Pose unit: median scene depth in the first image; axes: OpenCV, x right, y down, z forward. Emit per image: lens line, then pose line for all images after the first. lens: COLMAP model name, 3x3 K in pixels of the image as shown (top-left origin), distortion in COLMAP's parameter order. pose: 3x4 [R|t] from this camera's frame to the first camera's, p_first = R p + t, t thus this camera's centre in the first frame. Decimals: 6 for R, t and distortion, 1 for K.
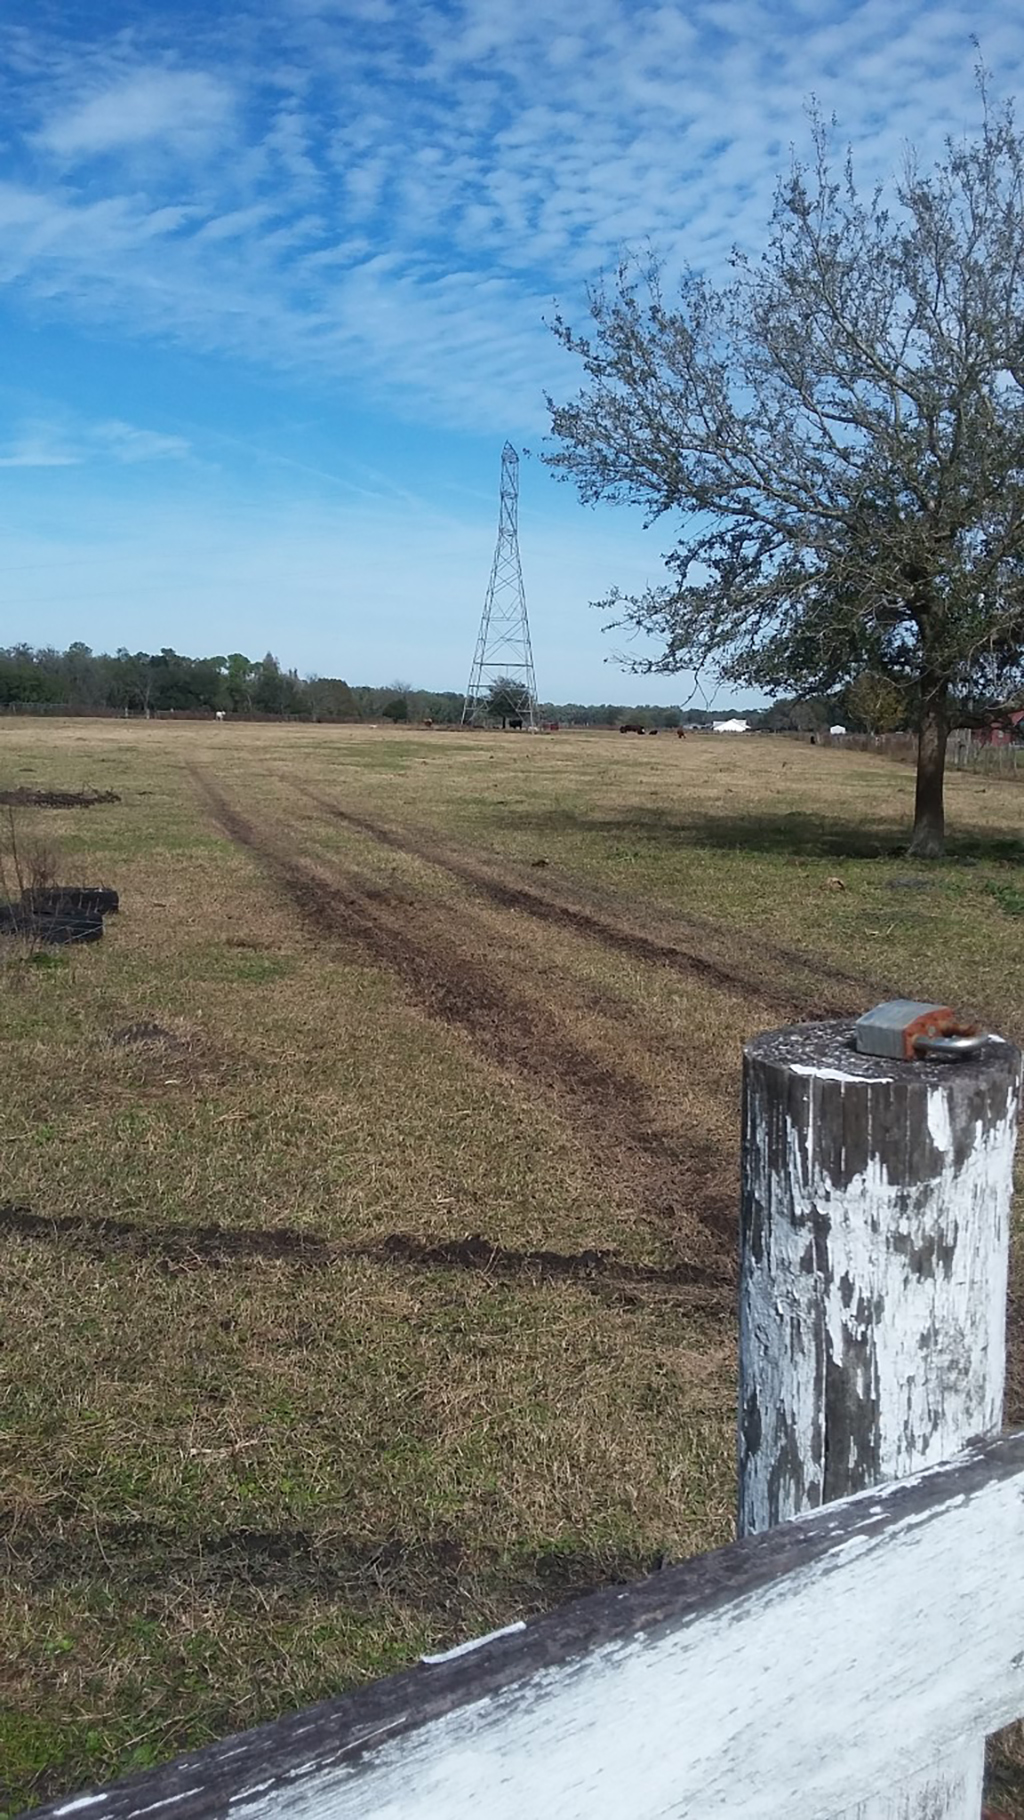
lens RADIAL K [[1607.1, 0, 508.7], [0, 1607.1, 901.9], [0, 0, 1]] dist [0.040049, -0.006408]
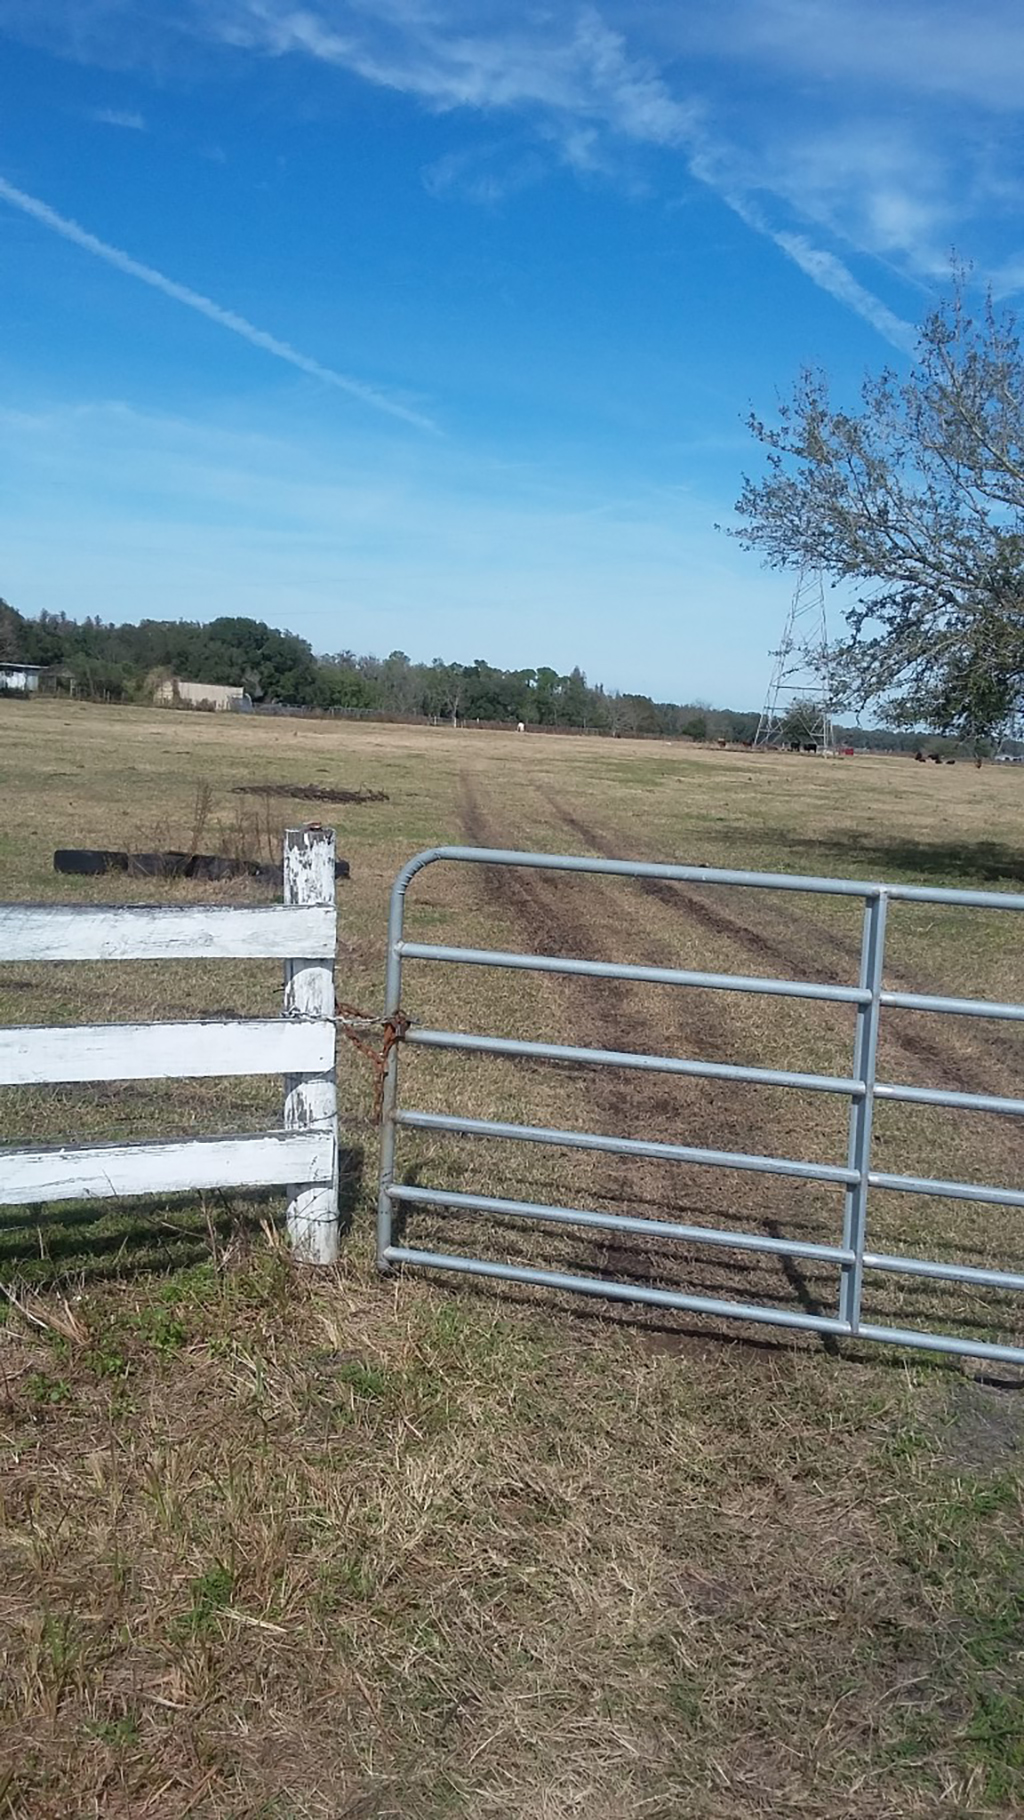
lens RADIAL K [[1607.1, 0, 520.5], [0, 1607.1, 927.5], [0, 0, 1]] dist [0.040049, -0.006408]
pose [[0.982287, 0.064957, -0.175763, 0.073632], [-0.063939, 0.997888, 0.011458, 0.012118], [0.176136, -0.000017, 0.984366, -0.160913]]
